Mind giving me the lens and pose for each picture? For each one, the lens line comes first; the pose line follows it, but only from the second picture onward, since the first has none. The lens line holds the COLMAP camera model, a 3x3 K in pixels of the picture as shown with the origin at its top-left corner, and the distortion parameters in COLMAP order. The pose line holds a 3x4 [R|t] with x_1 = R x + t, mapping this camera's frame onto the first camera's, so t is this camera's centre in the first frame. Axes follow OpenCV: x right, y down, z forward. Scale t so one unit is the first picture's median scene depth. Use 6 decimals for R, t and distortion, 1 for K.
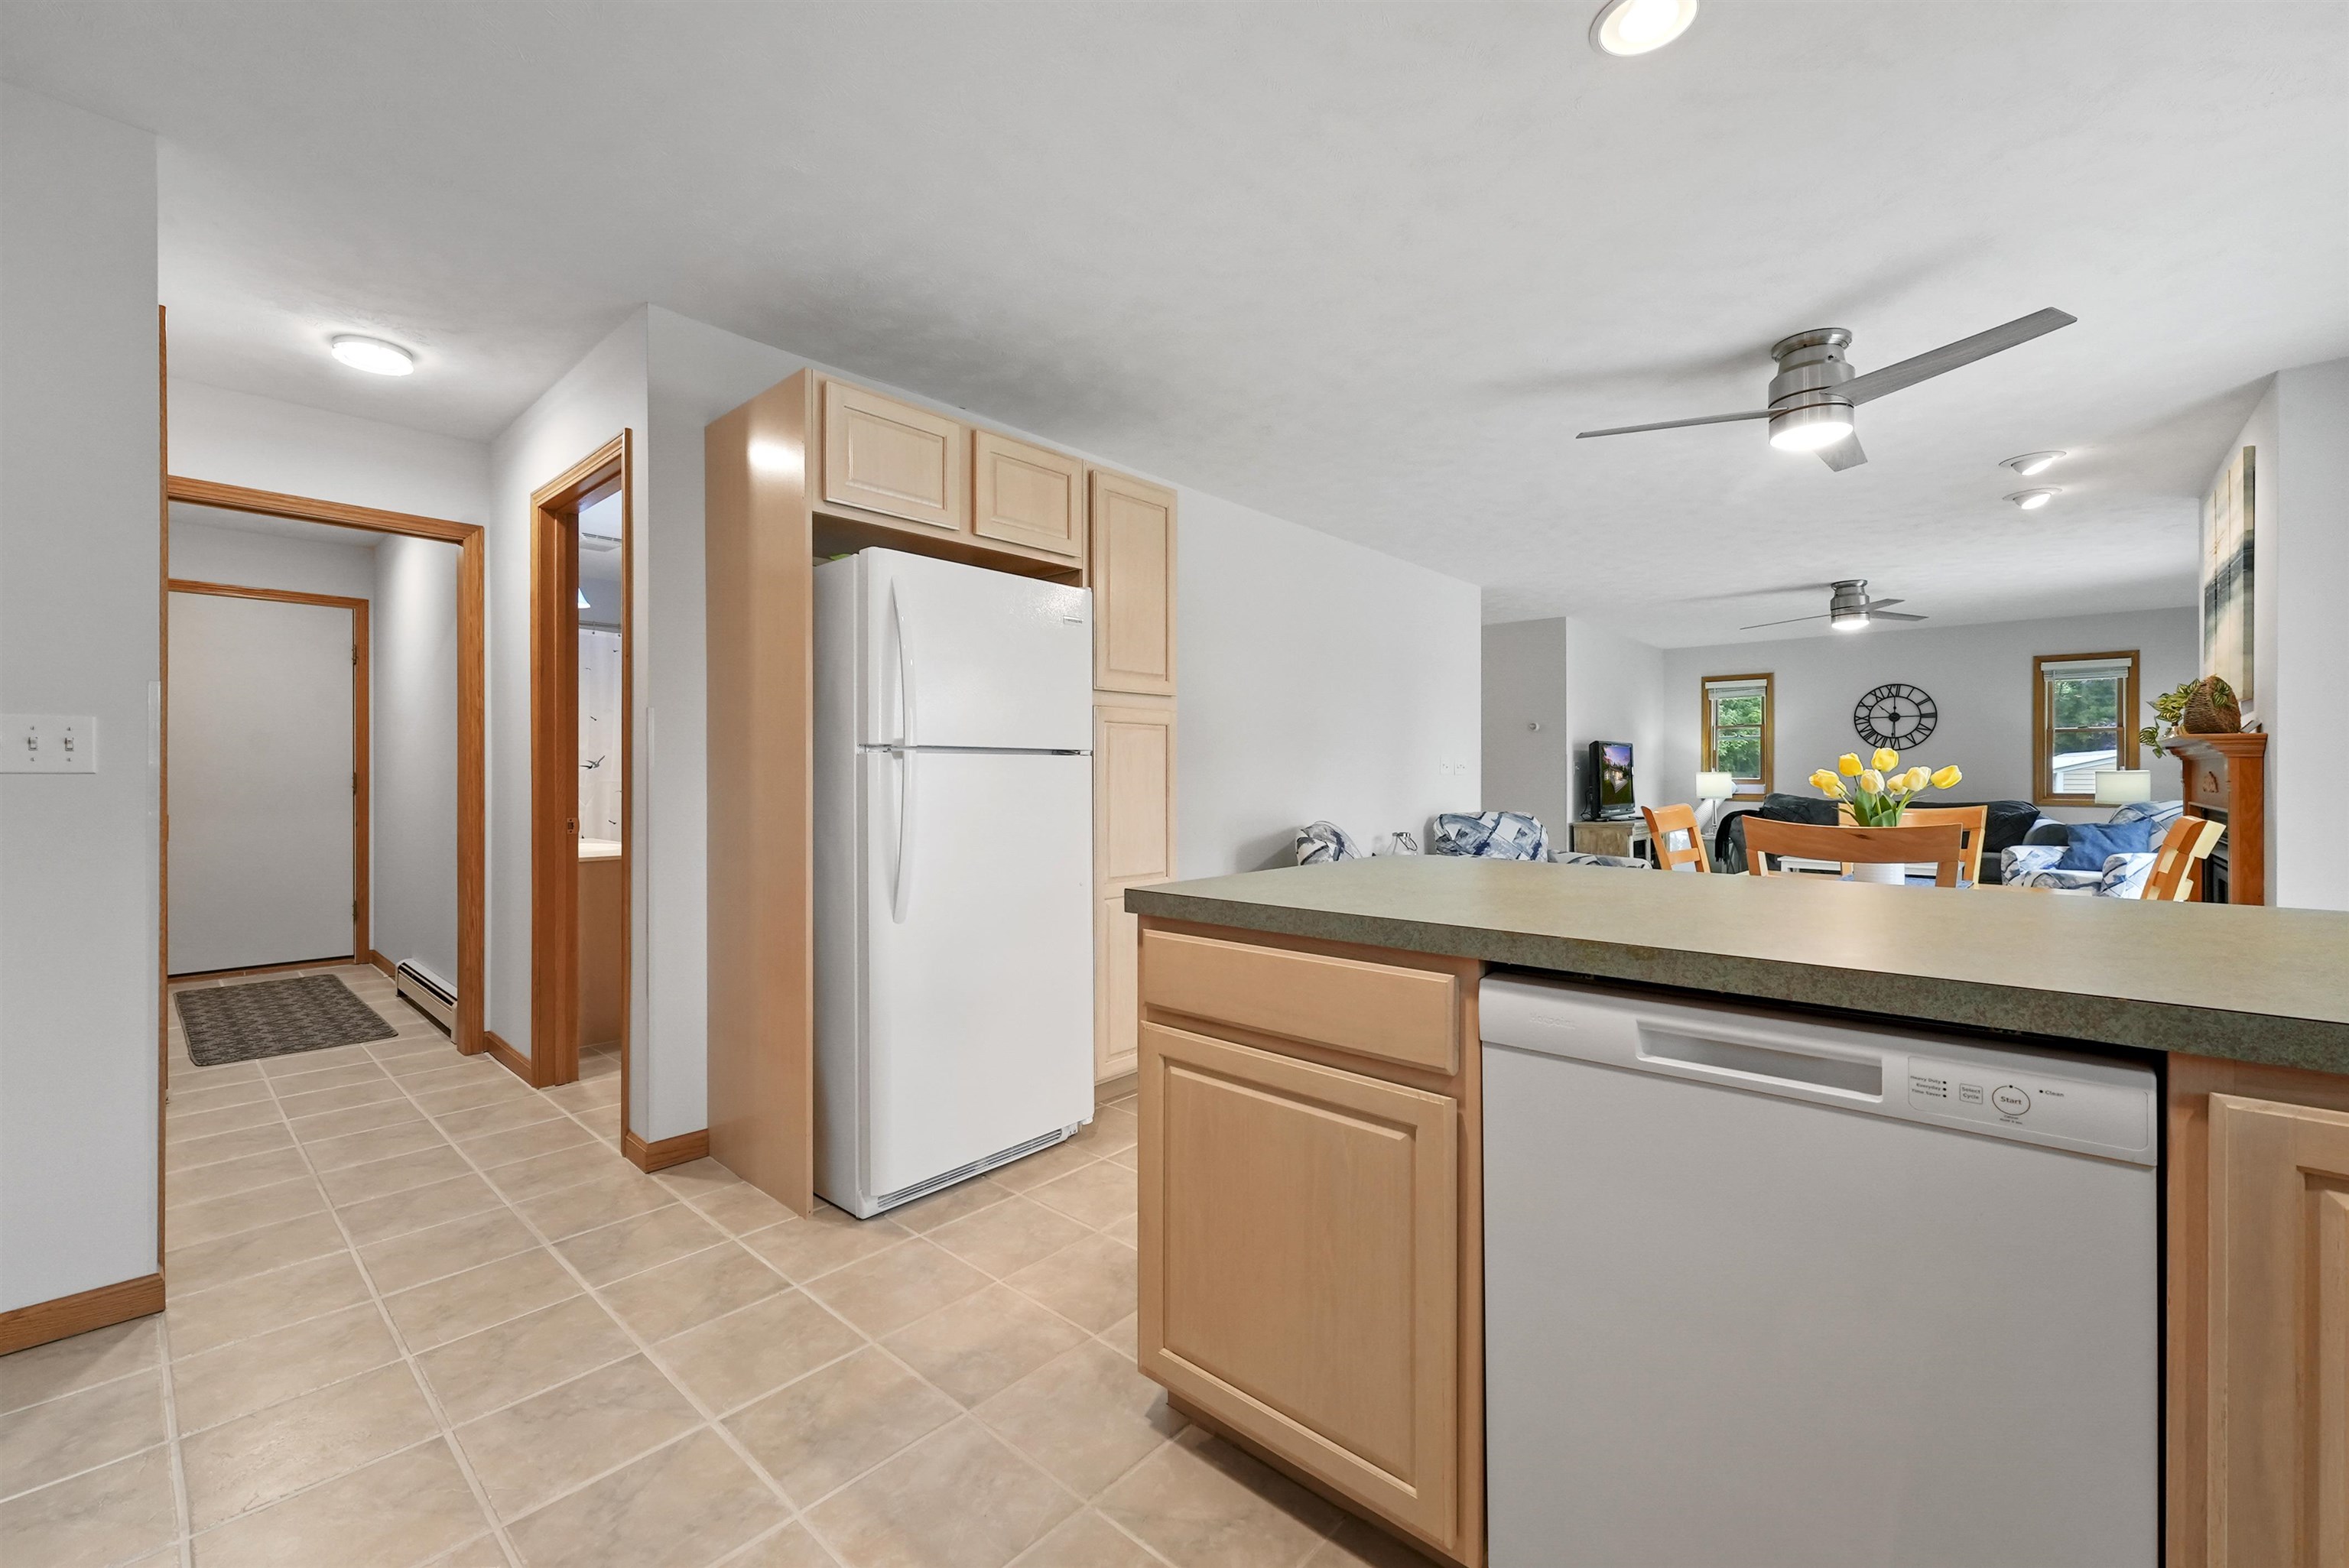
lens RADIAL K [[952.5, 0, 1171.9], [0, 952.5, 780.4], [0, 0, 1]] dist [-0.000960, -0.000166]
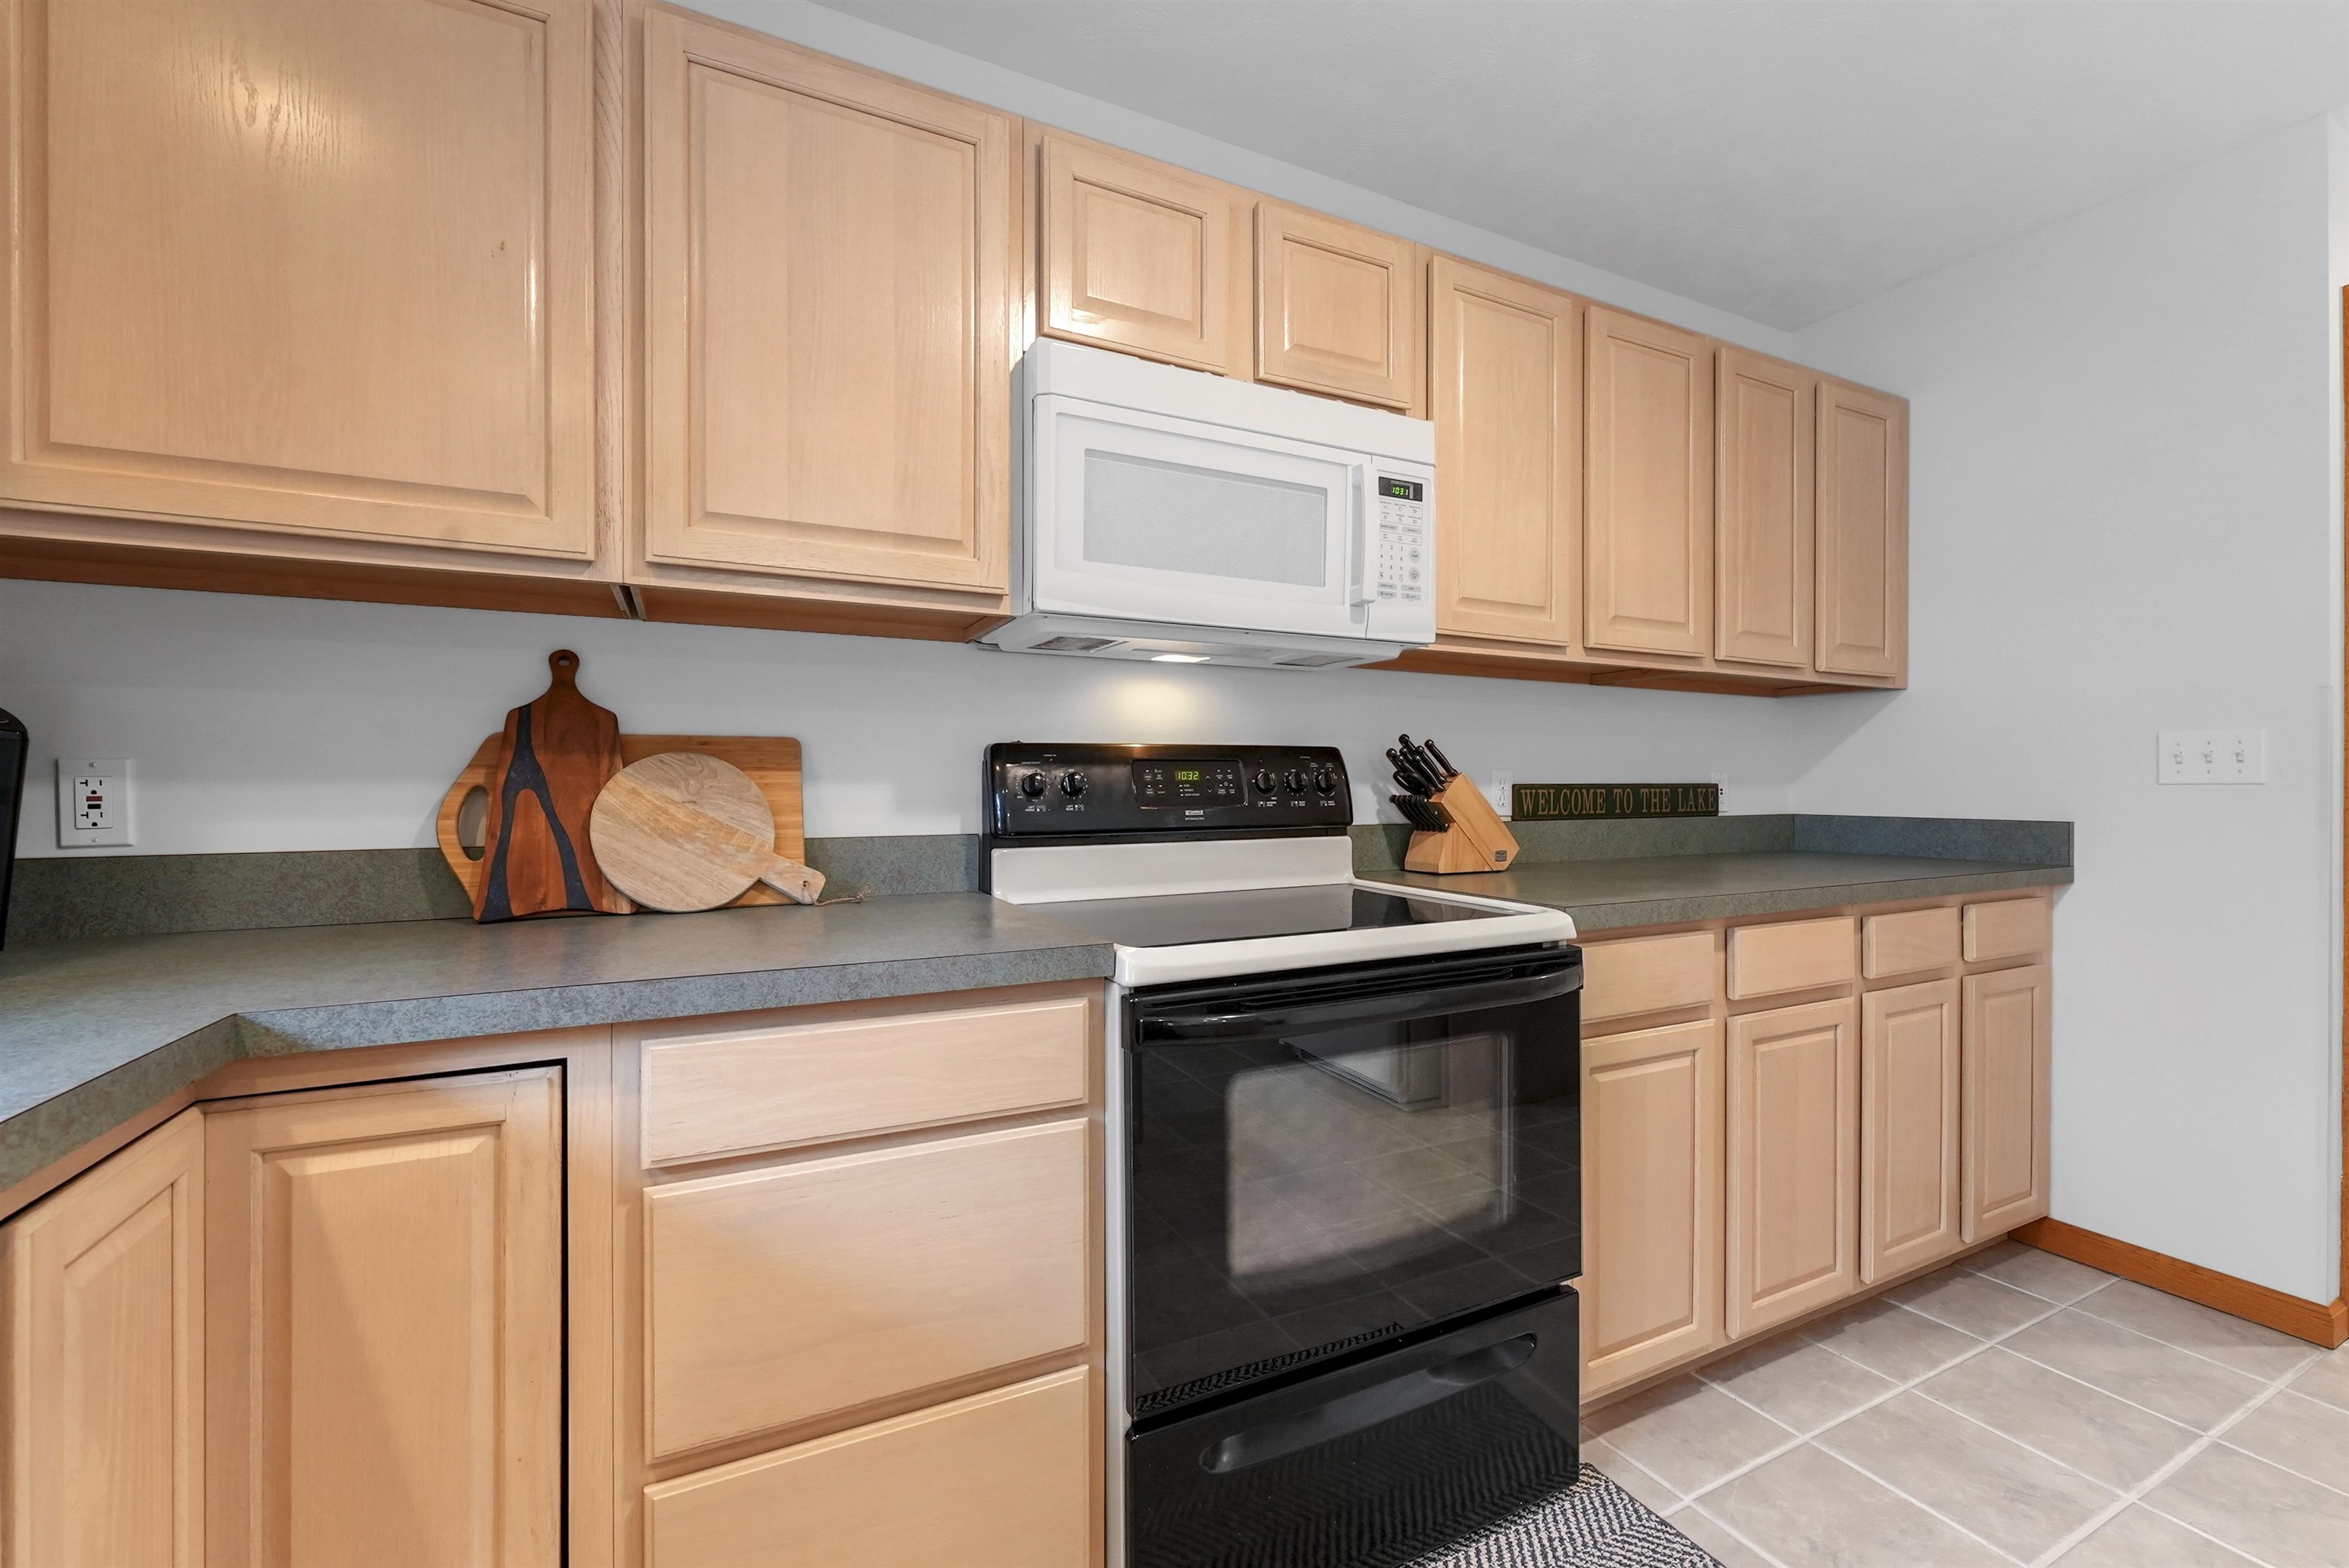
lens RADIAL K [[952.5, 0, 1169.4], [0, 952.5, 792.3], [0, 0, 1]] dist [-0.000960, -0.000166]
pose [[-0.371743, 0.005154, -0.928321, 0.264643], [-0.002609, 0.999975, 0.006596, -0.002298], [0.928332, 0.004874, -0.371720, 0.289093]]
